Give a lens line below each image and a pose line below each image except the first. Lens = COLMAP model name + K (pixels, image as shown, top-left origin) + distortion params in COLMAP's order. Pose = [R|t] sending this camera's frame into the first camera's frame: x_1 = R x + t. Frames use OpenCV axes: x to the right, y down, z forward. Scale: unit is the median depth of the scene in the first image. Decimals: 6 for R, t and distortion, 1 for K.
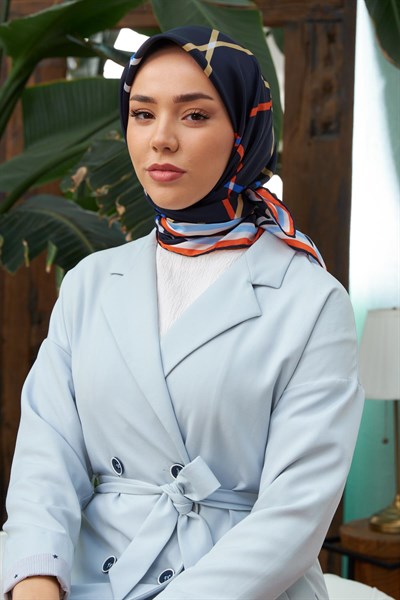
lens RADIAL K [[1196.0, 0, 200.0], [0, 1196.0, 300.0], [0, 0, 1]] dist [-0.002839, -0.137029]
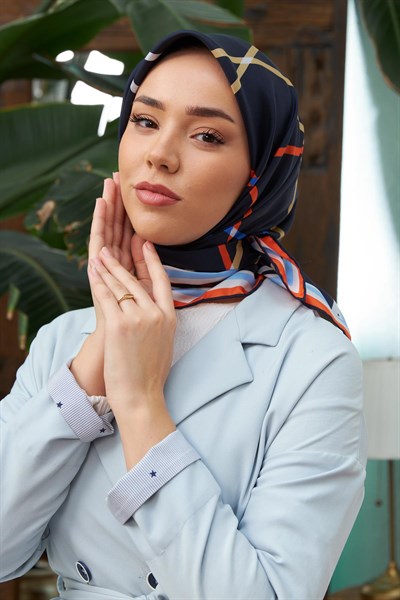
lens RADIAL K [[1196.0, 0, 200.0], [0, 1196.0, 300.0], [0, 0, 1]] dist [-0.002839, -0.137029]
pose [[0.999474, 0.007227, 0.031612, -0.012850], [-0.006352, 0.999596, -0.027691, -0.012706], [-0.031799, 0.027475, 0.999117, 0.101018]]
